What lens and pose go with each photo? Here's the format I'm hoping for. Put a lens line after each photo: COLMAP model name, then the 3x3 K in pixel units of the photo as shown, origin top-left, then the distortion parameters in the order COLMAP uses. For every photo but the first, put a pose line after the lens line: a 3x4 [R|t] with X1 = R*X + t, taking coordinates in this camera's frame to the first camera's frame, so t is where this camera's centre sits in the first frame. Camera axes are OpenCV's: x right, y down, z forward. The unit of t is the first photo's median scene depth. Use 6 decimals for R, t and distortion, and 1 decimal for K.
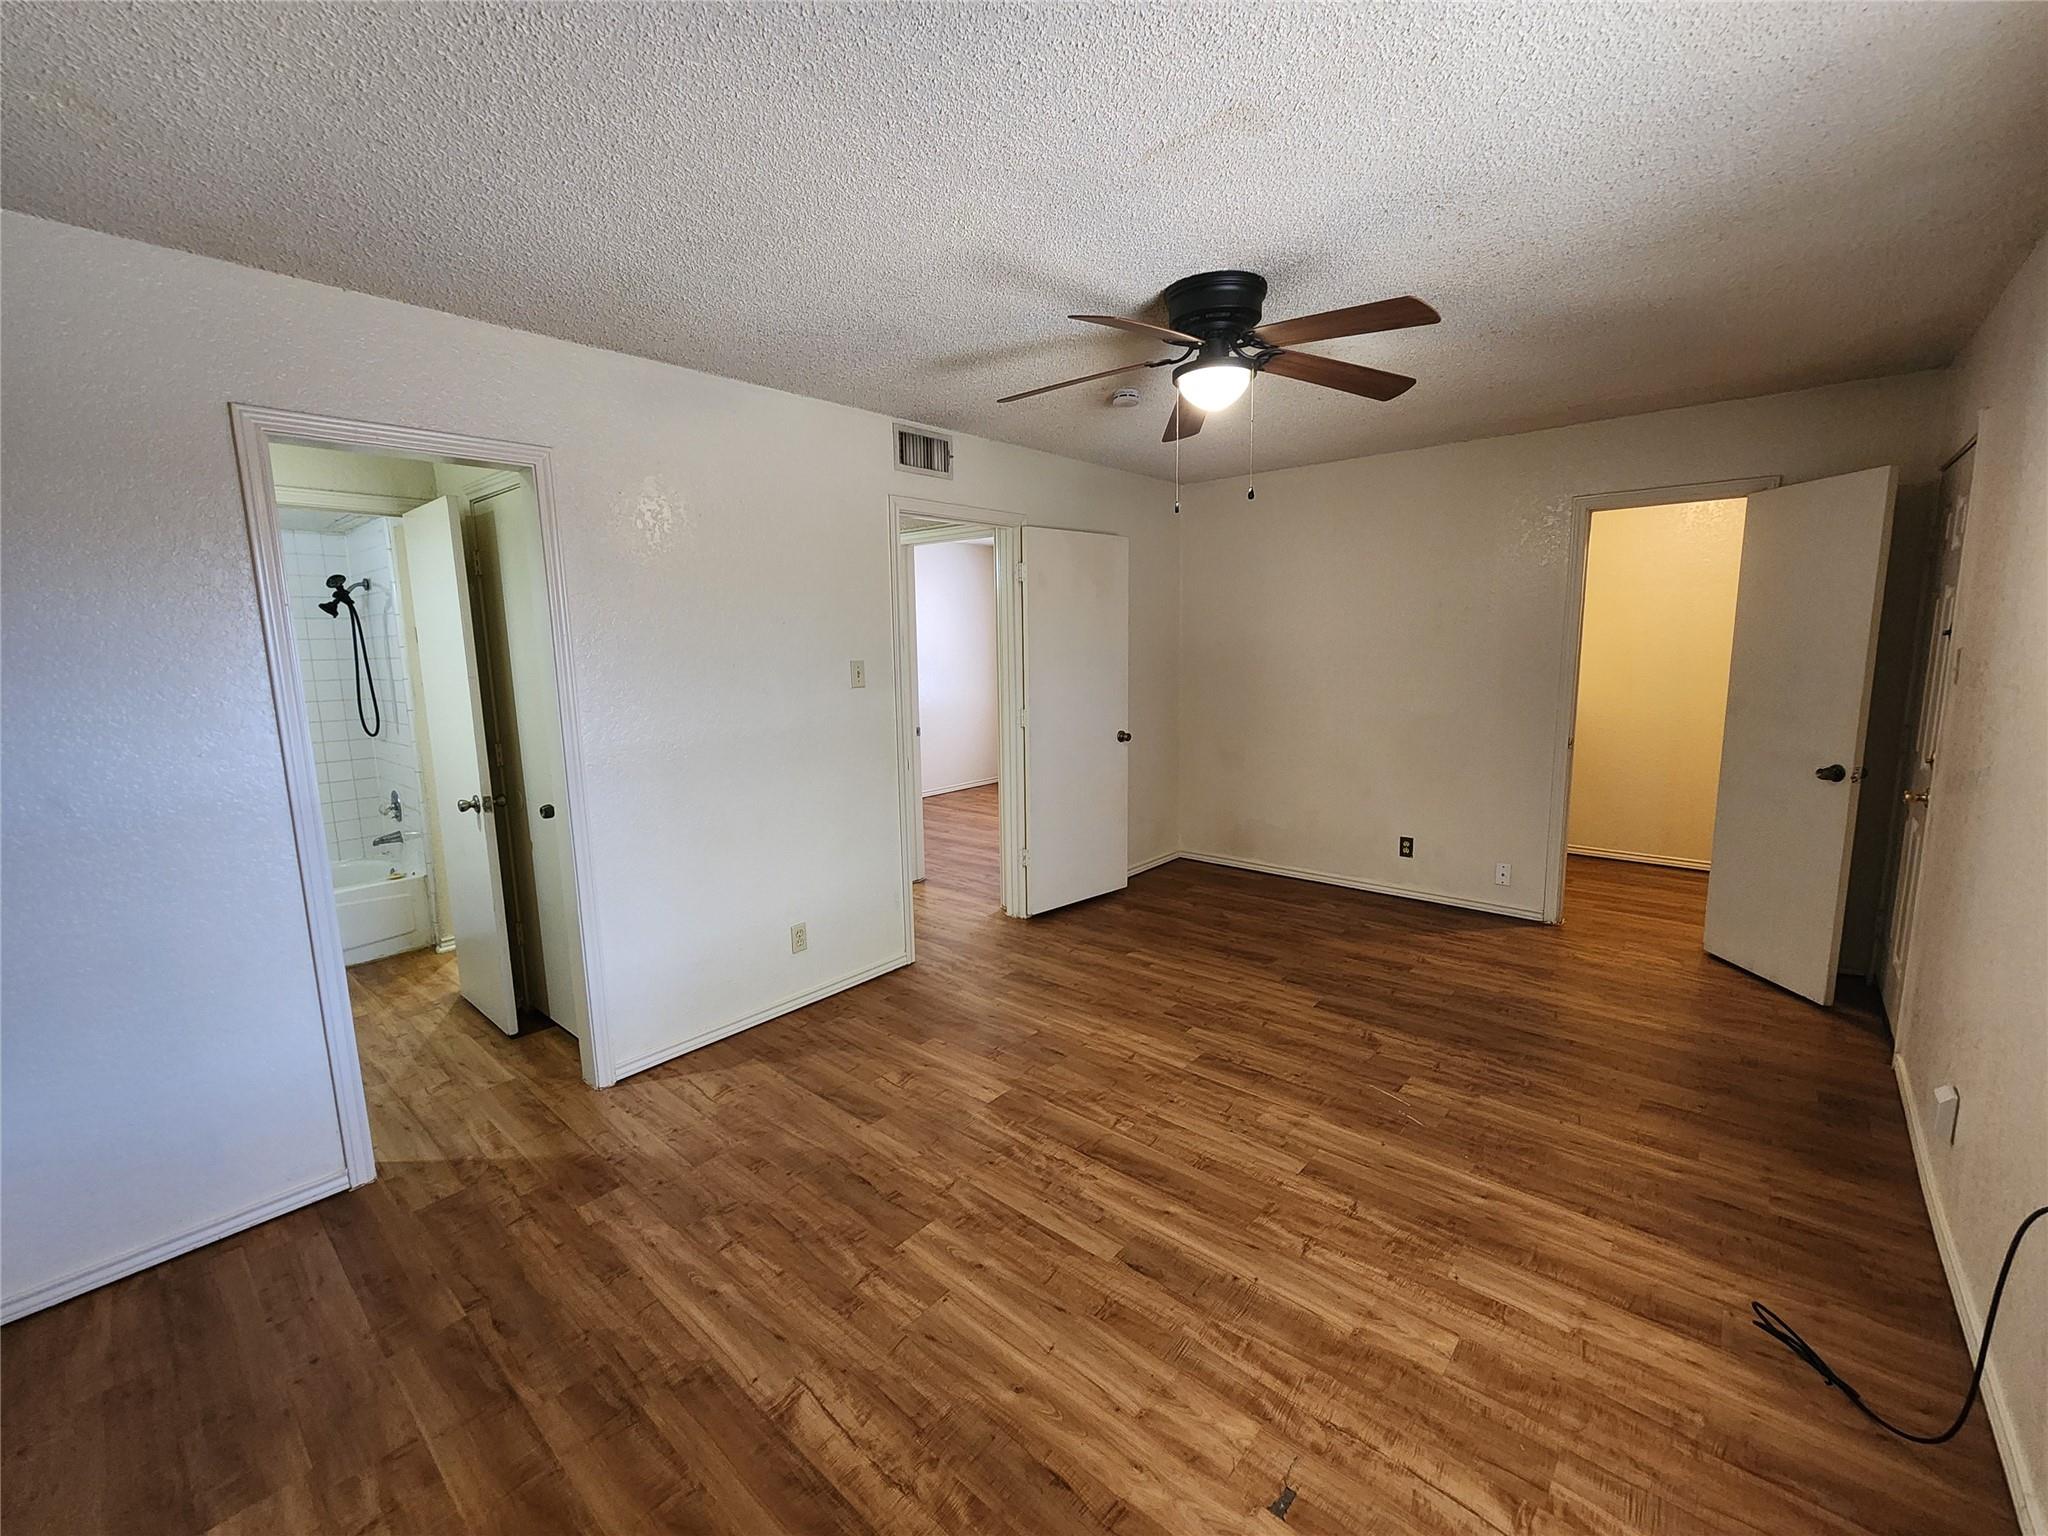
lens RADIAL K [[846.6, 0, 1023.2], [0, 846.6, 764.5], [0, 0, 1]] dist [-0.003484, 0.001727]
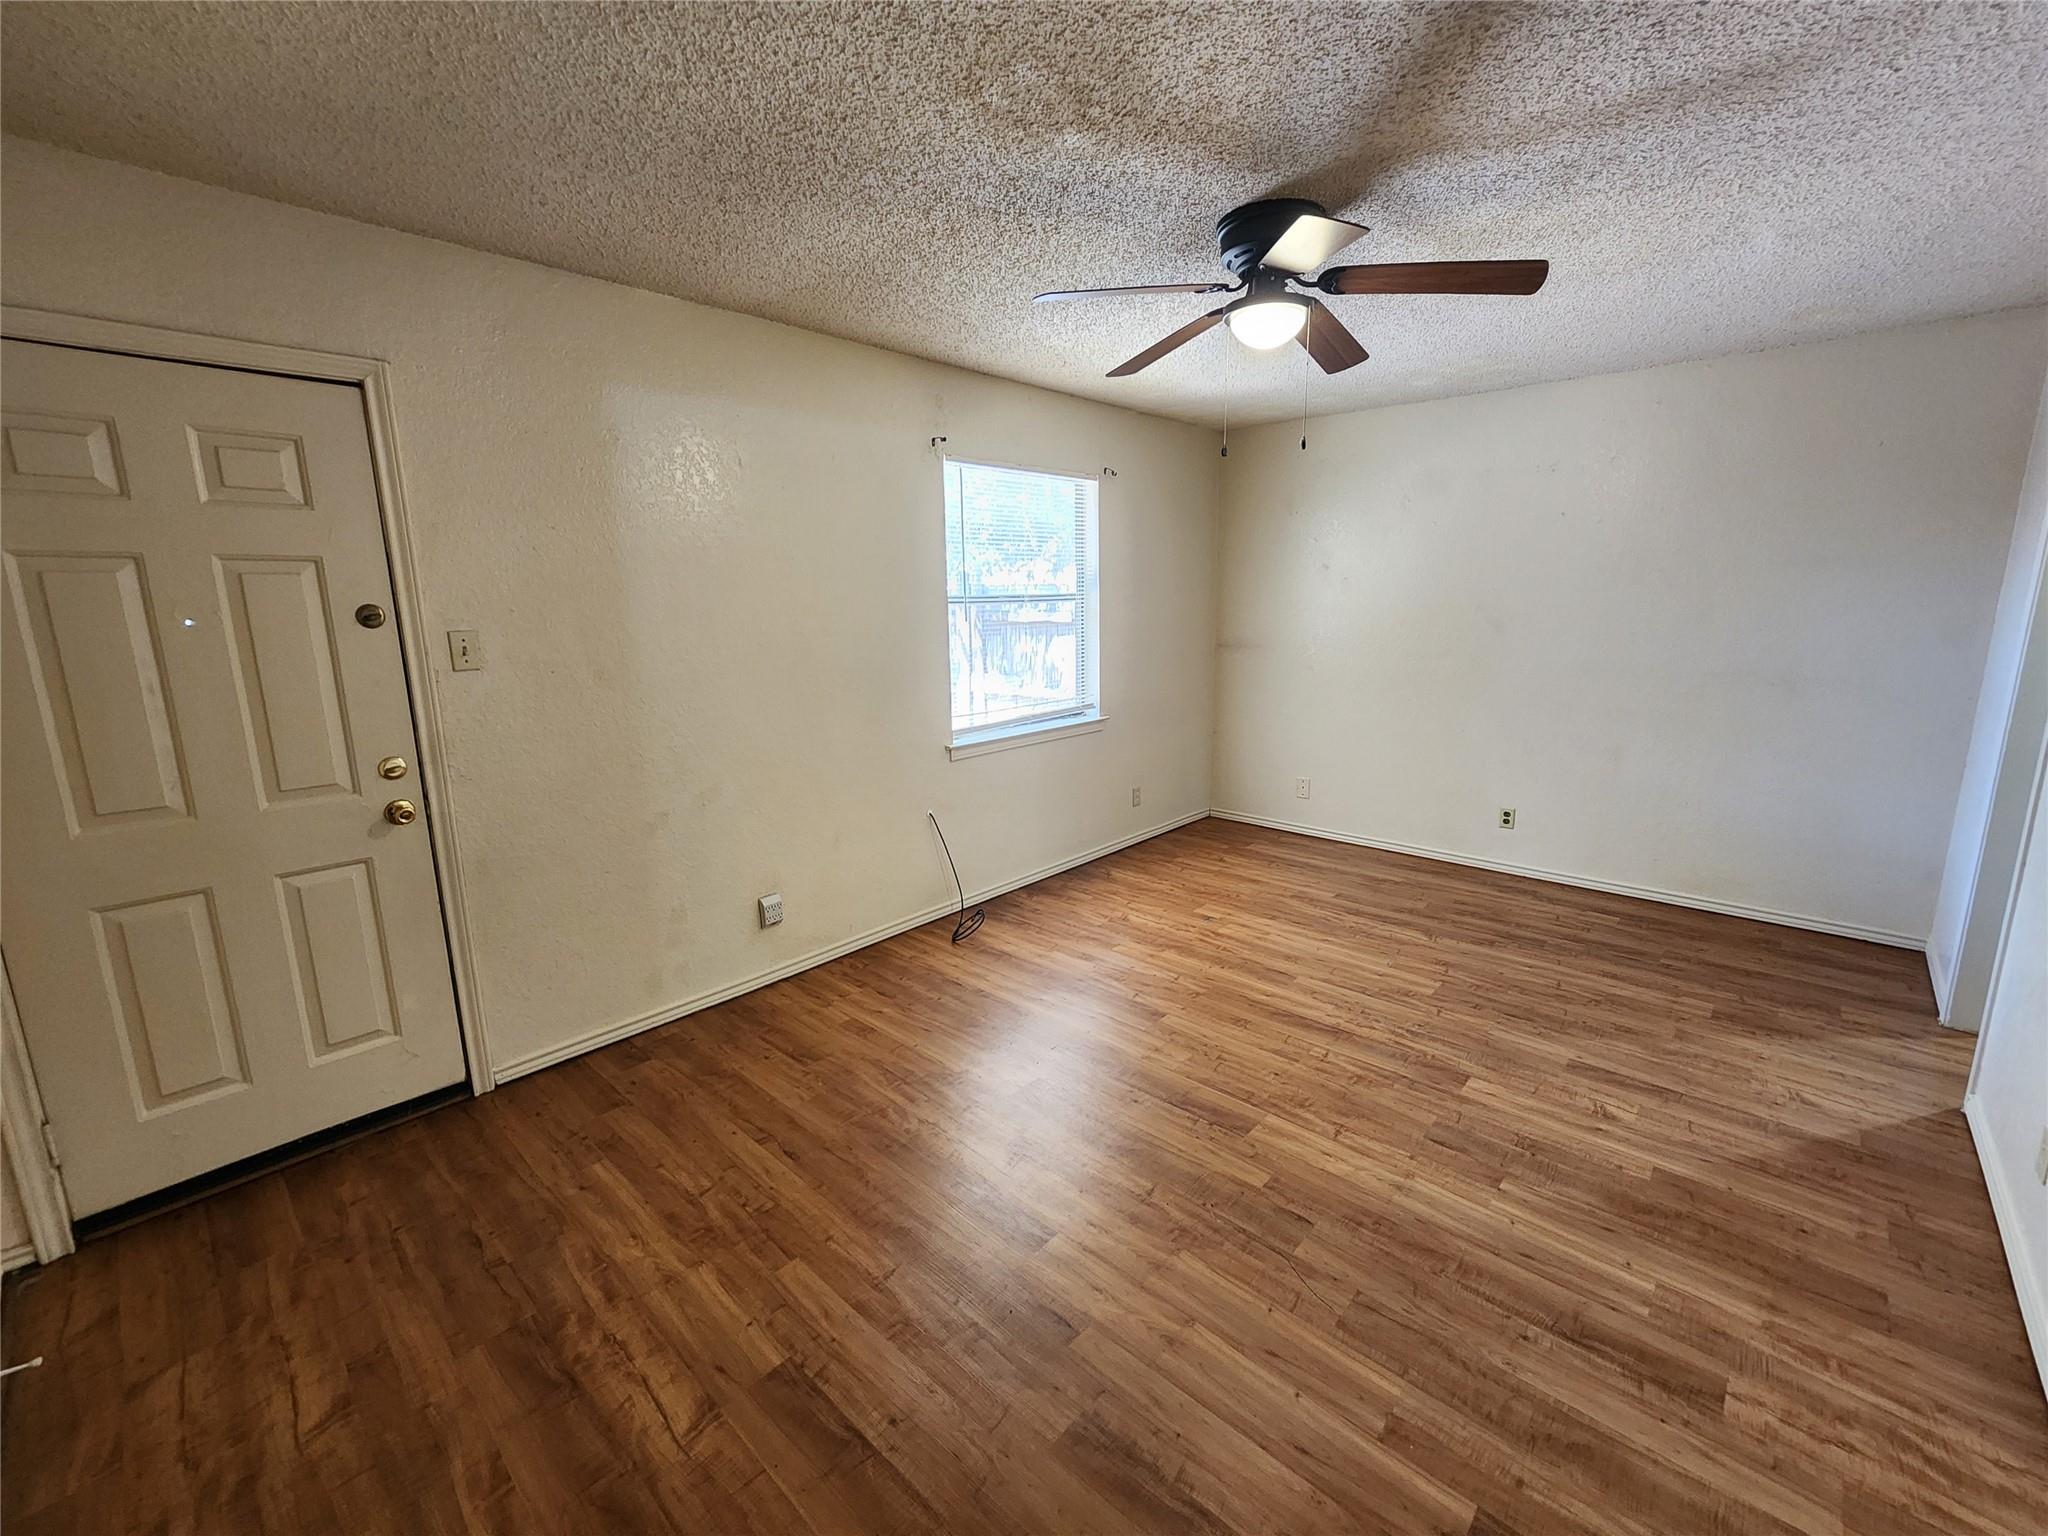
lens RADIAL K [[846.6, 0, 1024.3], [0, 846.6, 763.0], [0, 0, 1]] dist [-0.003484, 0.001727]
pose [[-0.998948, 0.027856, 0.036421, 0.472257], [0.038524, 0.940659, 0.337159, -0.308094], [-0.024868, 0.338208, -0.940743, 2.029925]]
